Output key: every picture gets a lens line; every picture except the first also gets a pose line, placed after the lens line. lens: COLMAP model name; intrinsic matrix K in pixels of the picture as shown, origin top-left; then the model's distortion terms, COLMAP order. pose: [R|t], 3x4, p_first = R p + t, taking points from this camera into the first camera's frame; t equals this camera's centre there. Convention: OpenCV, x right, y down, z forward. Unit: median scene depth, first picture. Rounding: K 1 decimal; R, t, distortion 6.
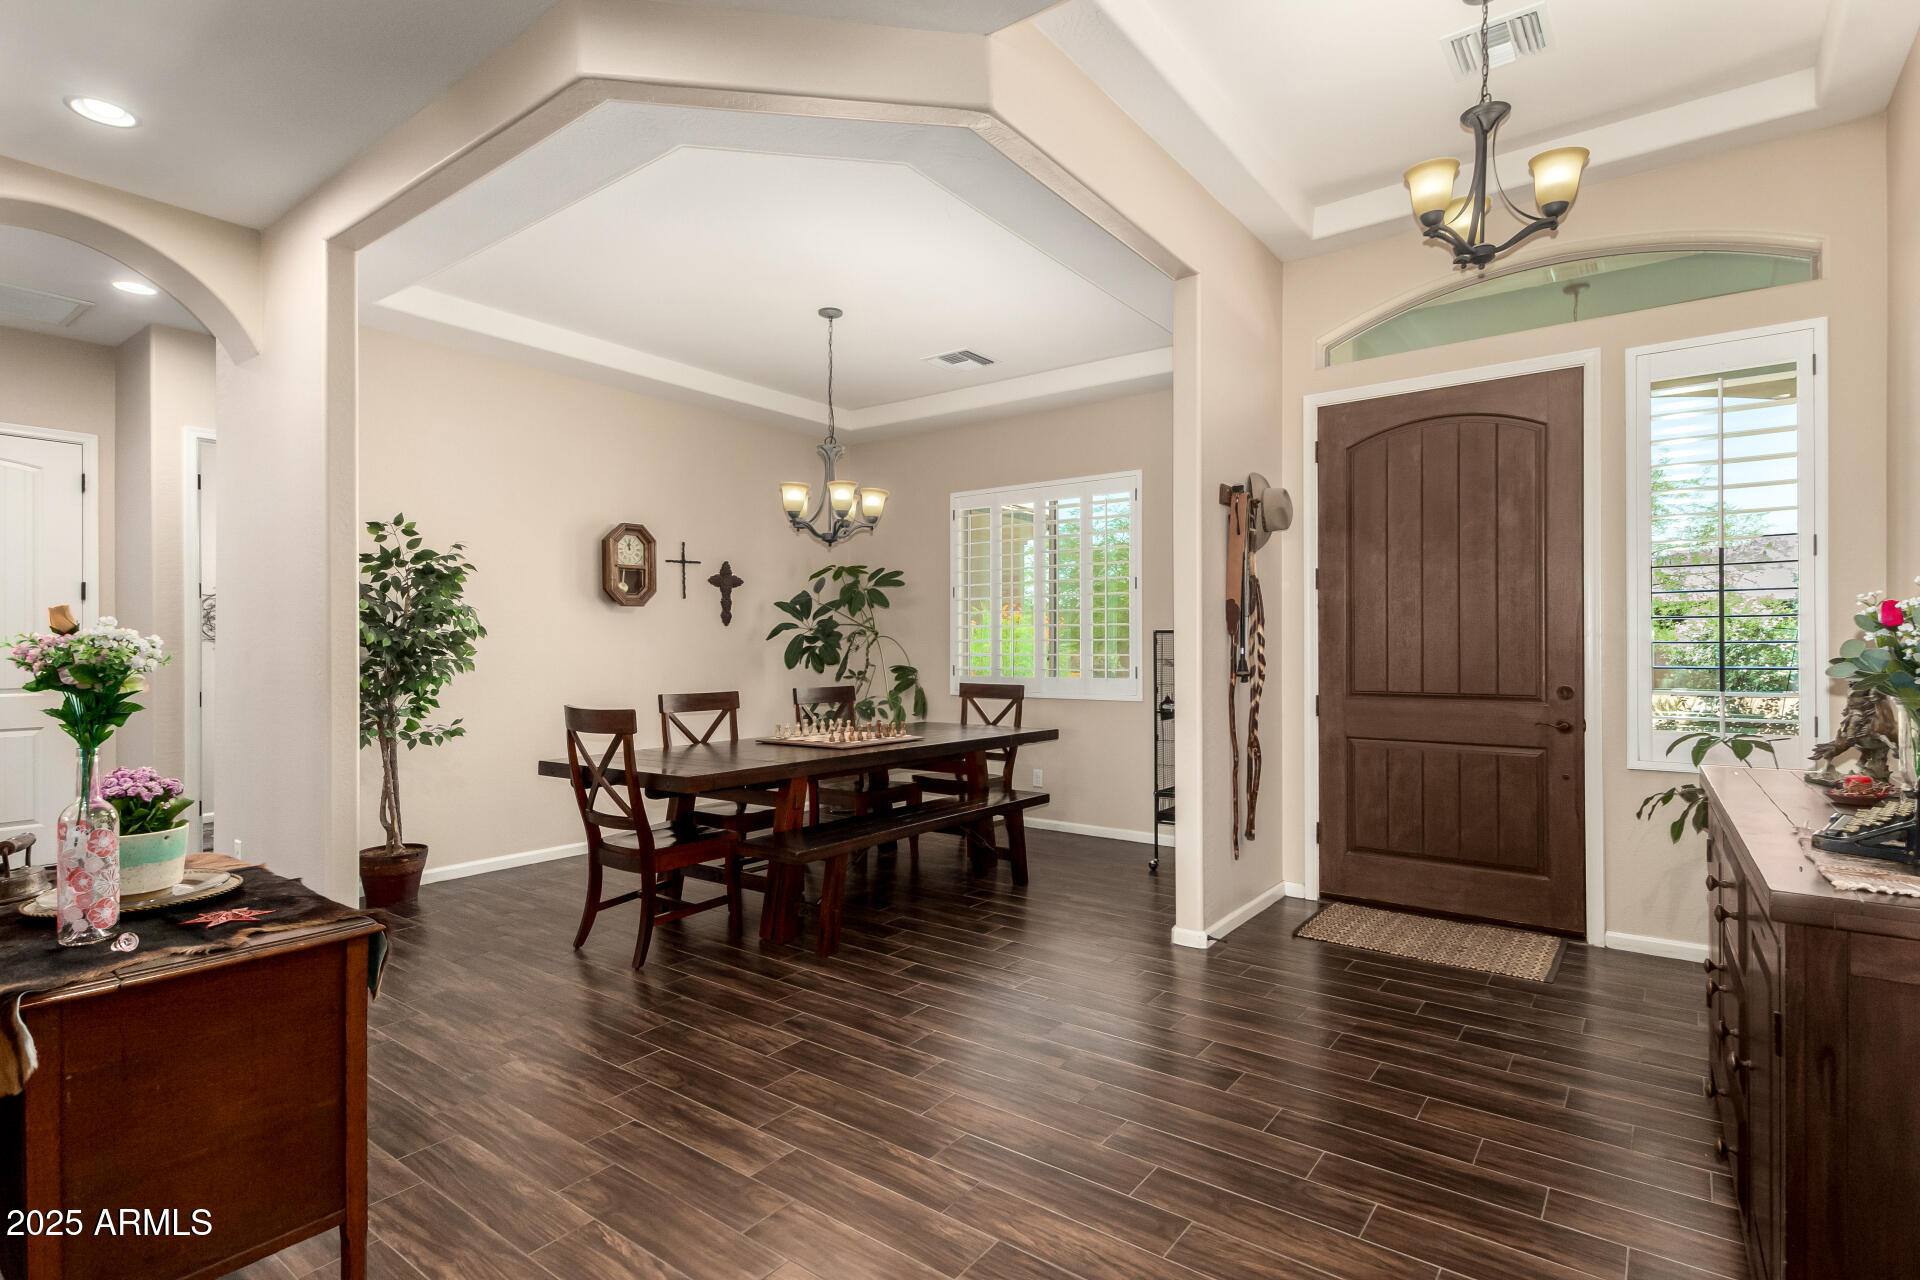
lens RADIAL K [[932.4, 0, 1053.4], [0, 932.4, 646.0], [0, 0, 1]] dist [0.003492, 0.000550]
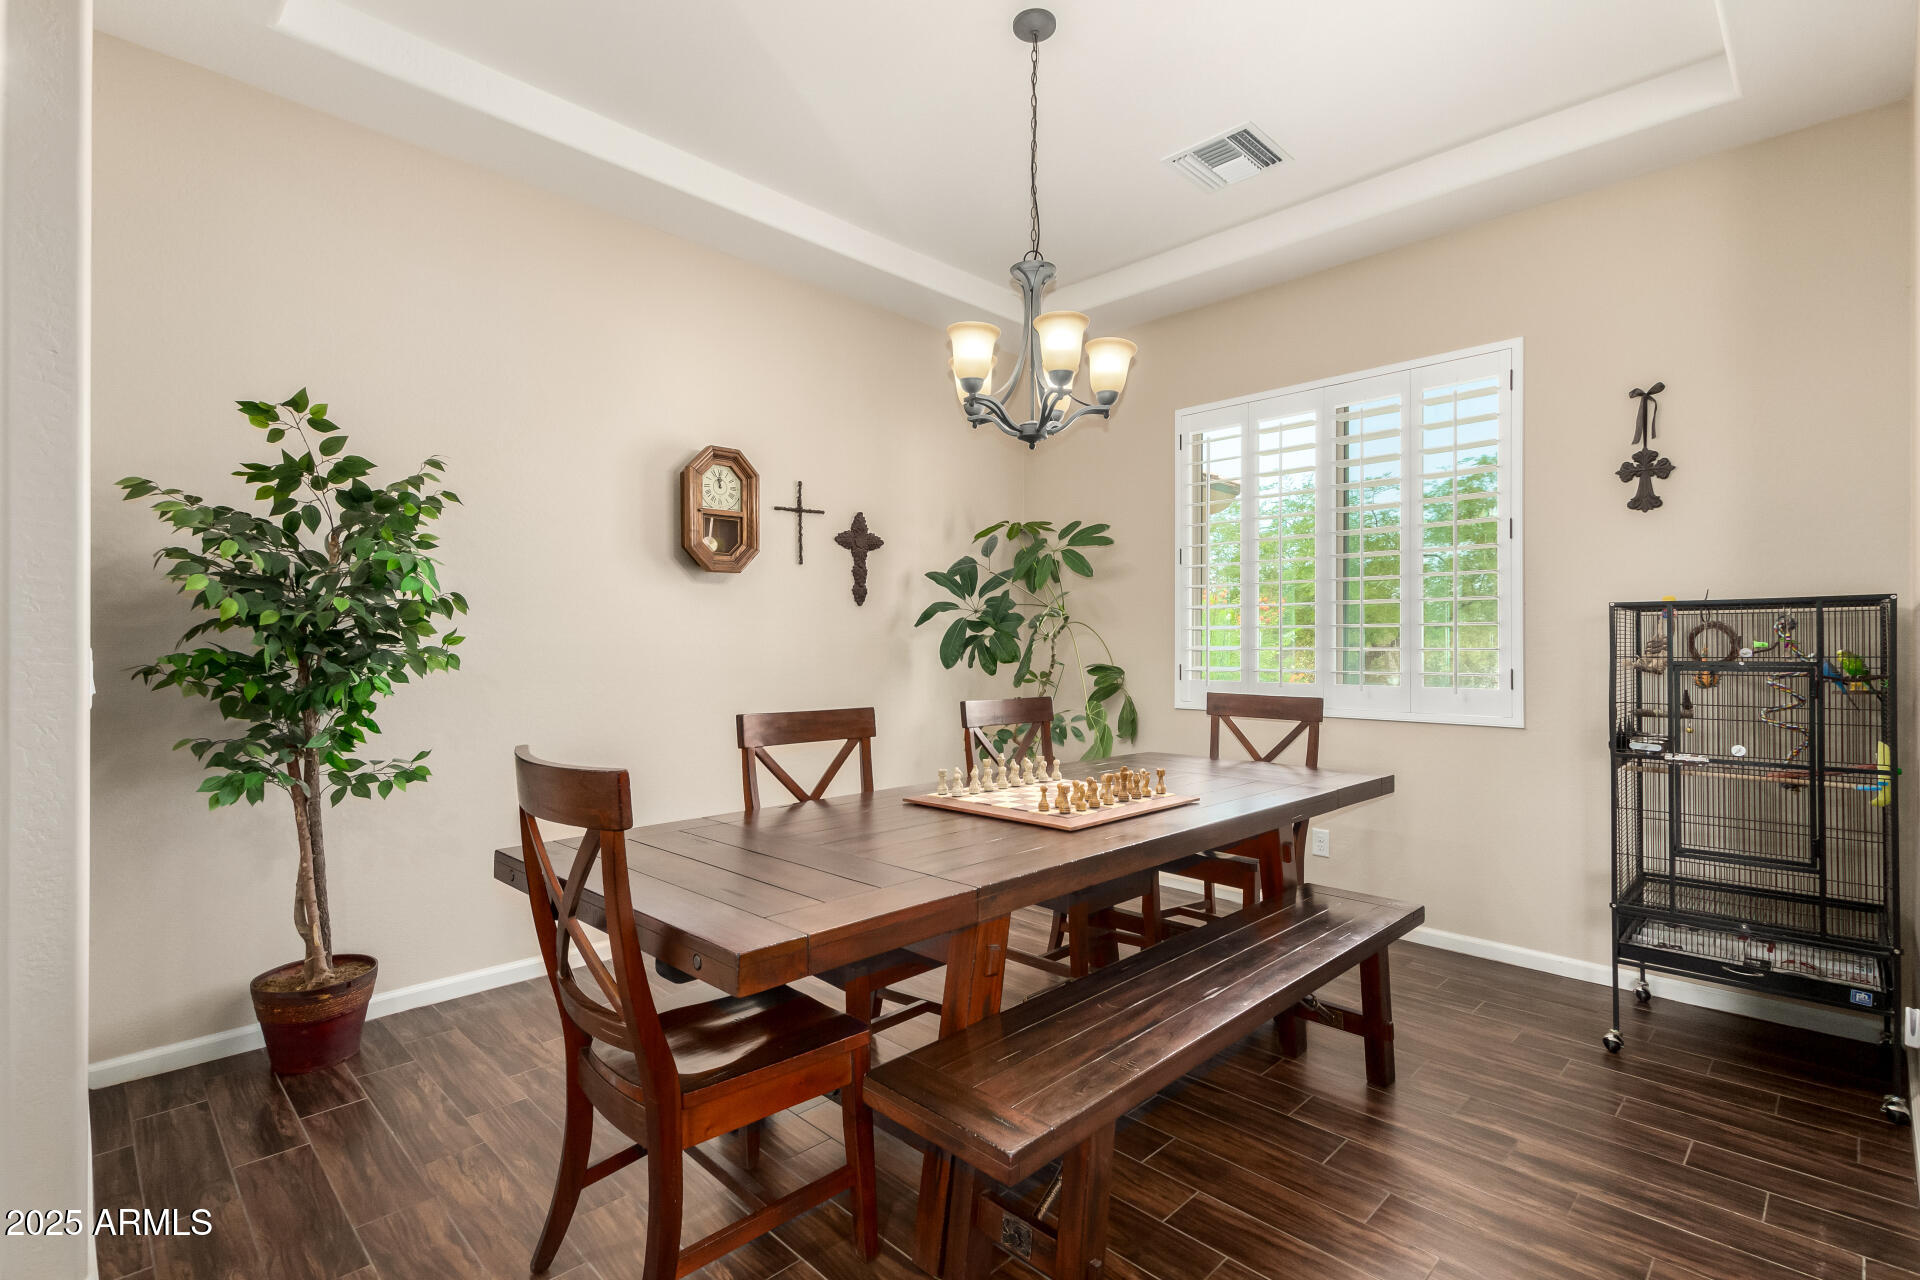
lens RADIAL K [[905.1, 0, 963.0], [0, 905.1, 630.8], [0, 0, 1]] dist [0.017728, -0.006650]
pose [[0.972764, -0.003025, -0.231780, -0.132546], [-0.000830, 0.999863, -0.016536, 0.008918], [0.231798, 0.016278, 0.972628, 0.401388]]
